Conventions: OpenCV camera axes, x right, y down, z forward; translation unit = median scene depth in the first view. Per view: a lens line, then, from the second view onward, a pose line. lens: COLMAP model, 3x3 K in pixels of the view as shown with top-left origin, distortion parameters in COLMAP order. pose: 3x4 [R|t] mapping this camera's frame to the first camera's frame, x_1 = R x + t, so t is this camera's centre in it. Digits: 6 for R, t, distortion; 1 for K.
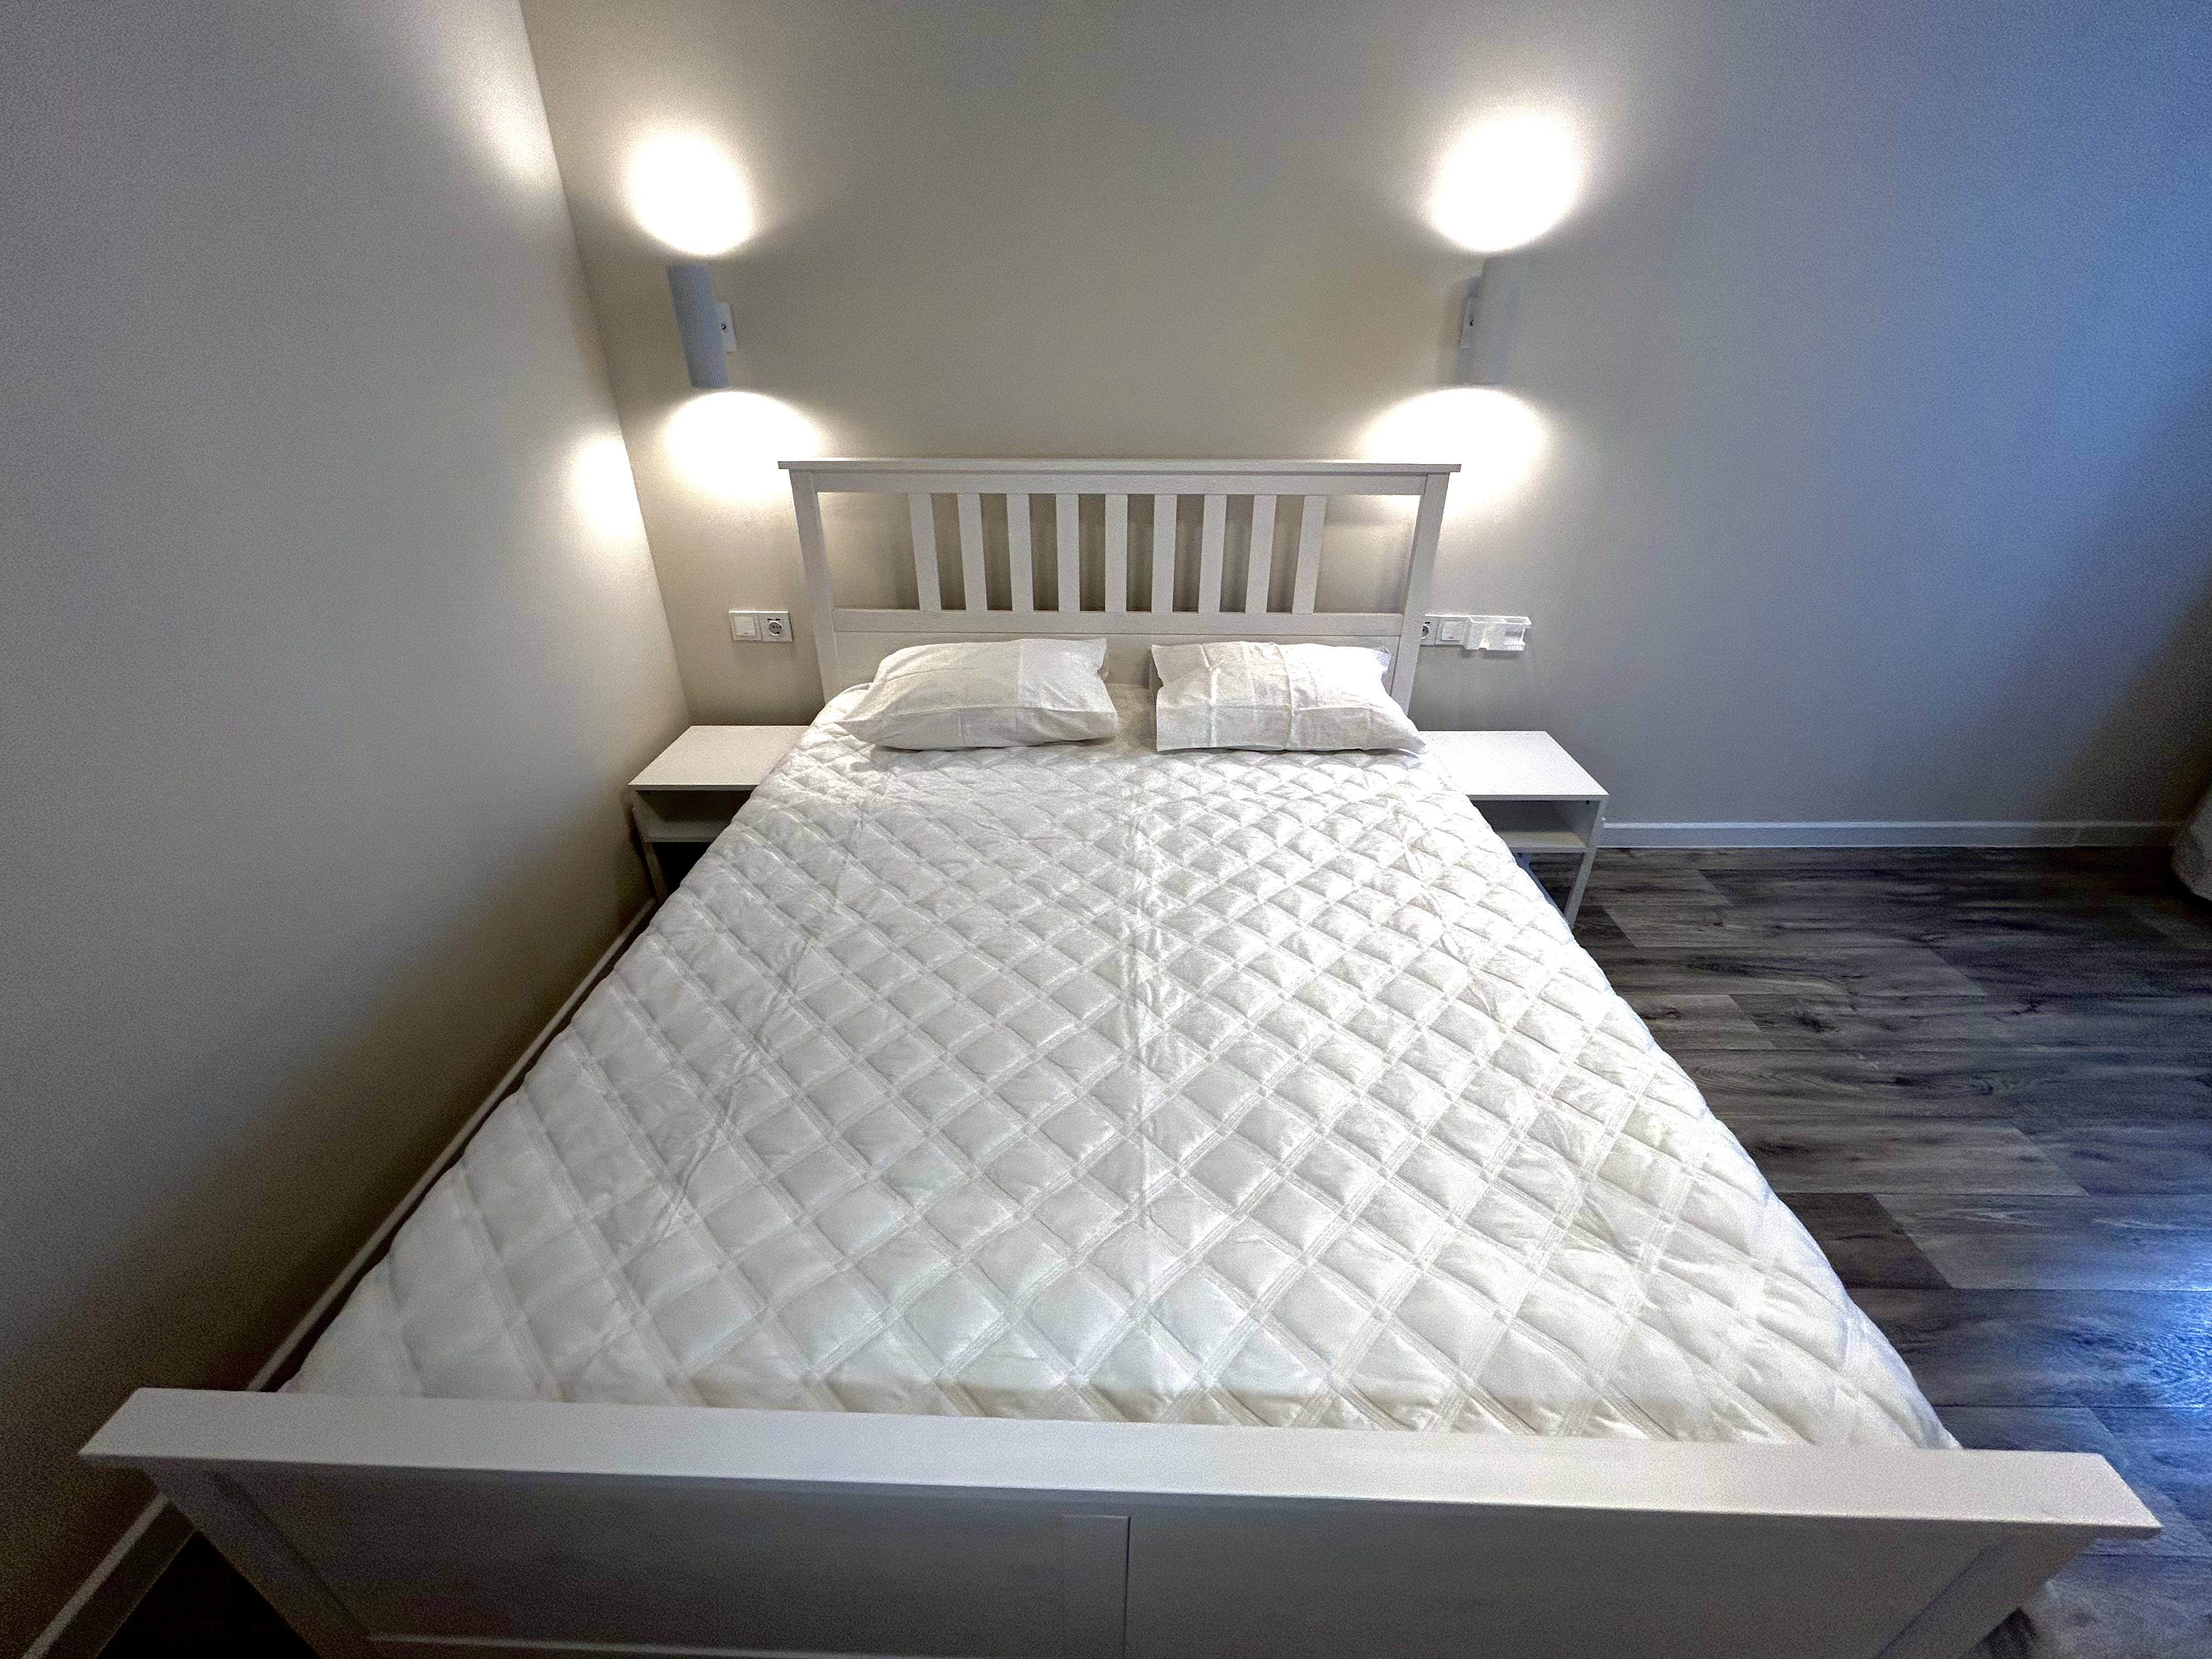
lens RADIAL K [[893.9, 0, 1098.6], [0, 893.9, 827.1], [0, 0, 1]] dist [0.001294, 0.000013]
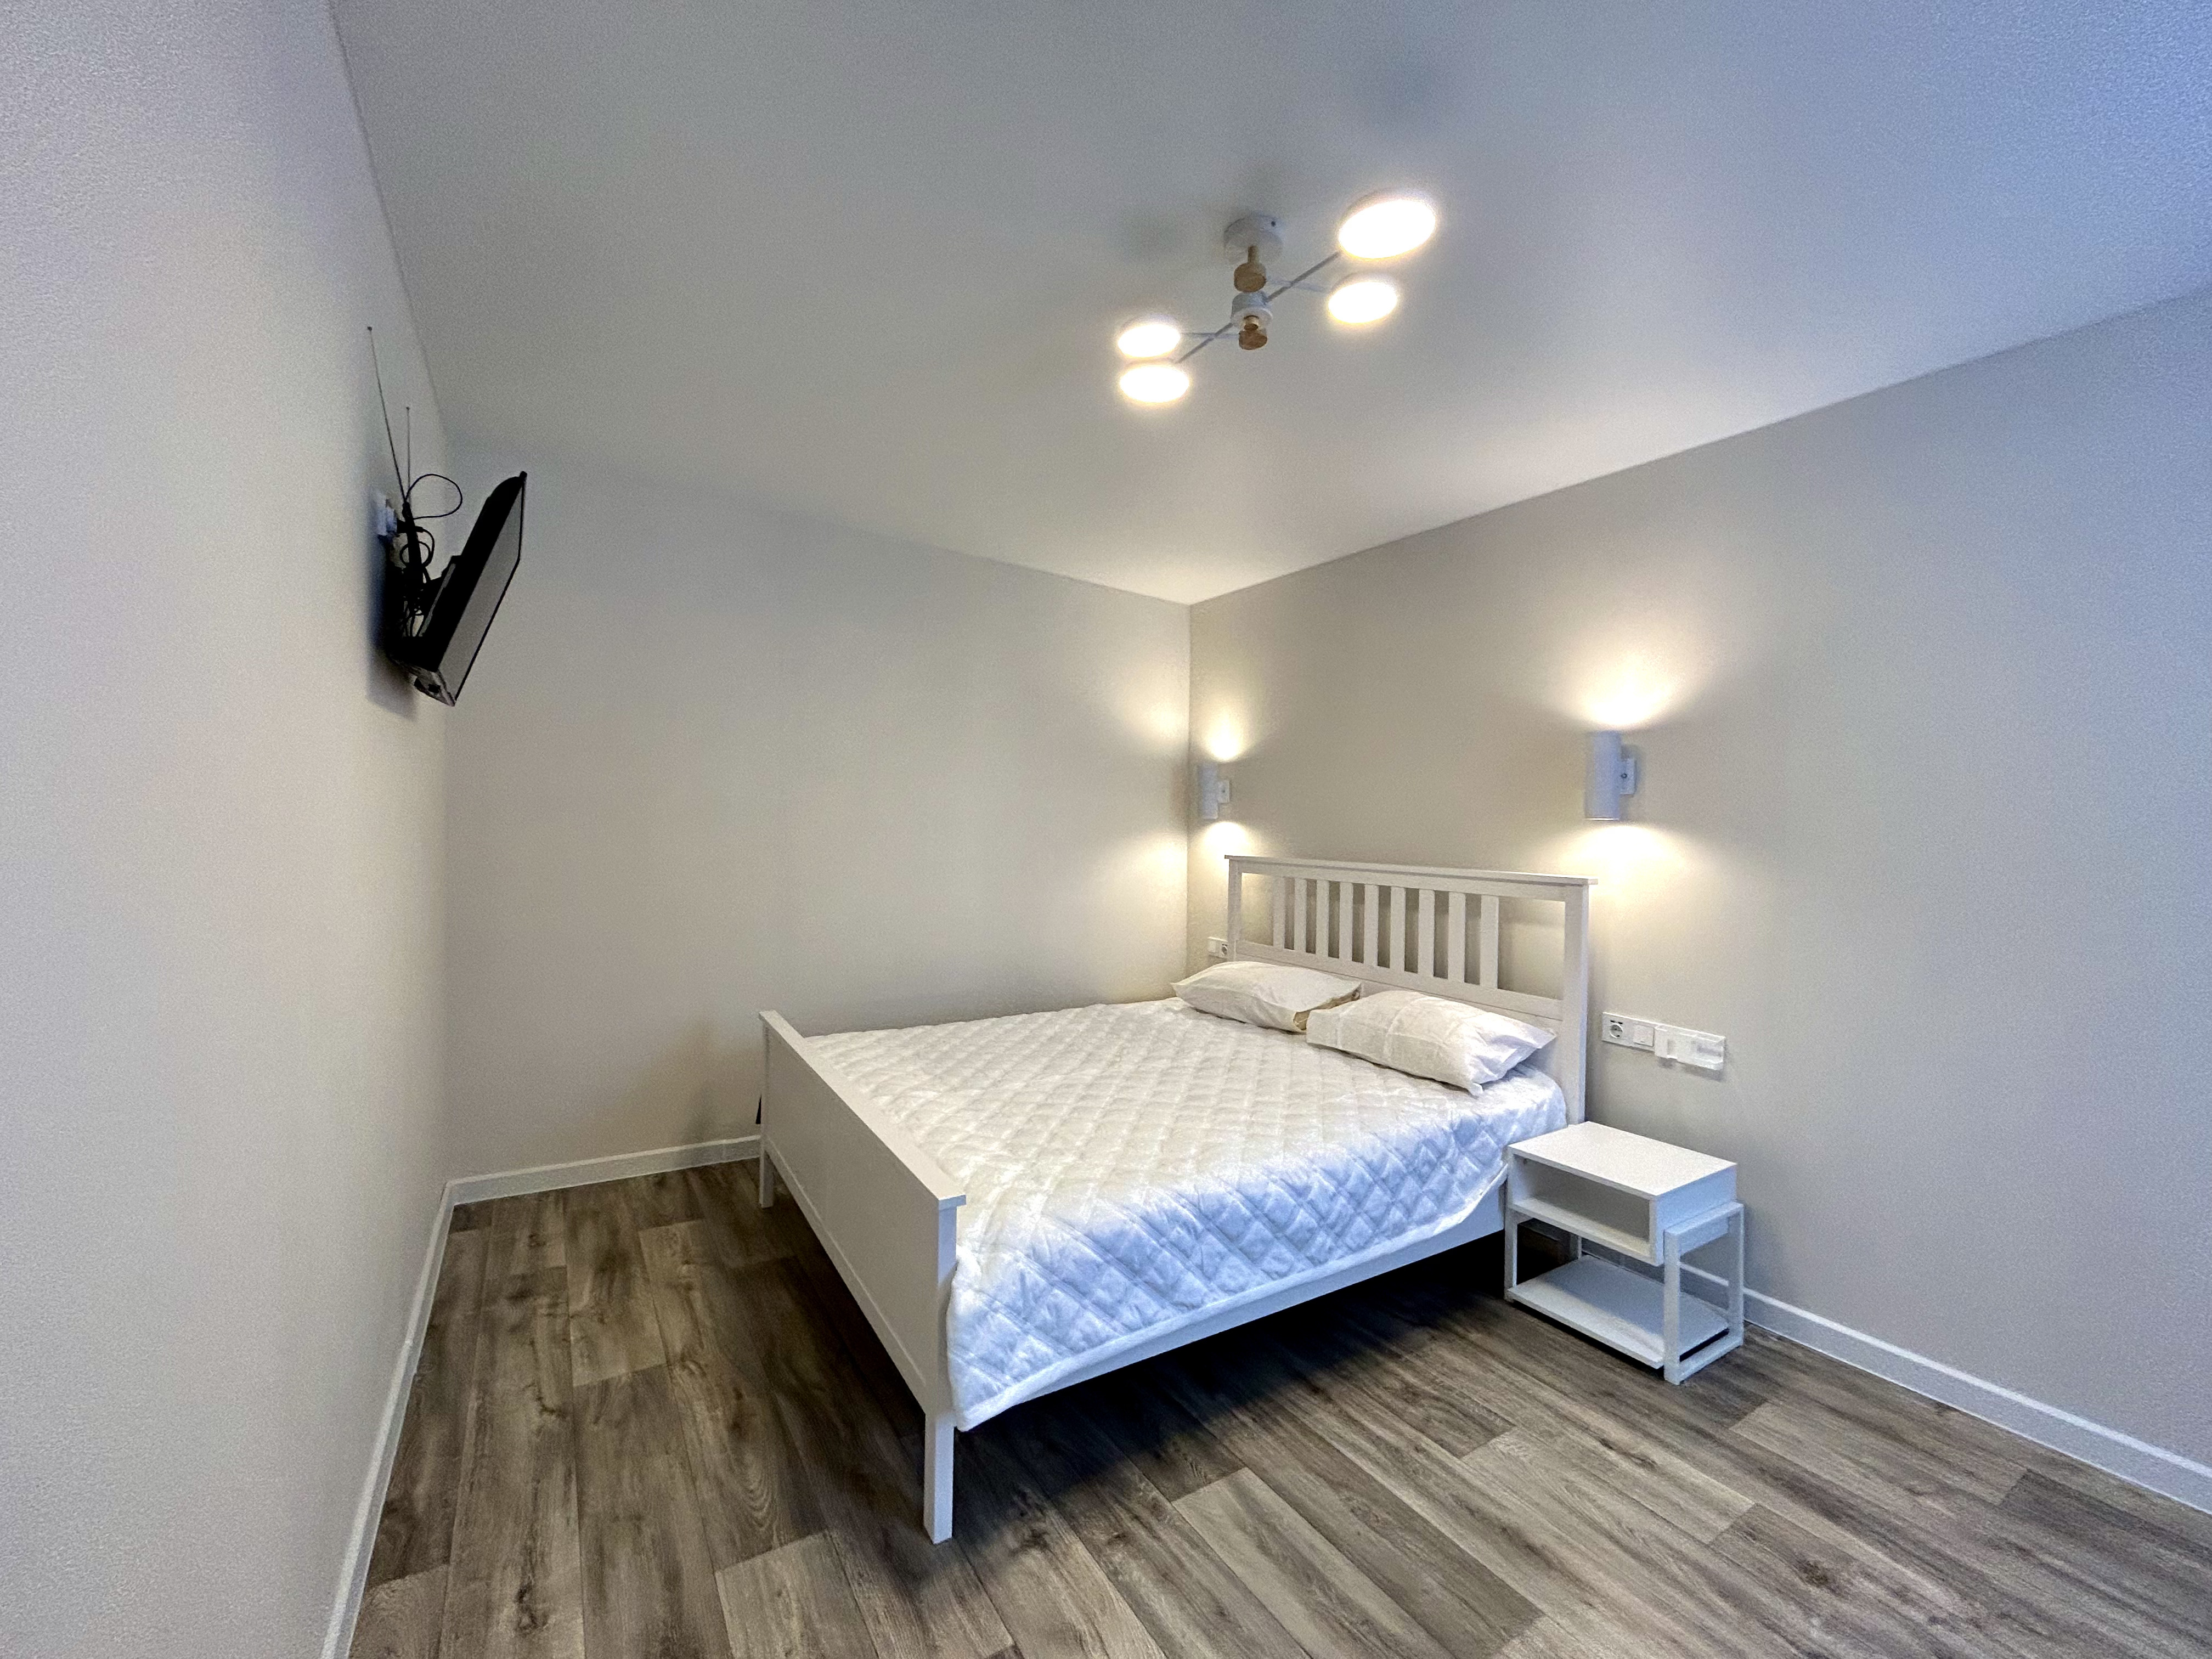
lens RADIAL K [[893.9, 0, 1098.6], [0, 893.9, 827.1], [0, 0, 1]] dist [0.001294, 0.000013]
pose [[0.545261, 0.017769, -0.838078, 0.997020], [-0.424235, 0.868139, -0.257604, 0.115543], [0.722991, 0.496003, 0.480900, -0.080504]]
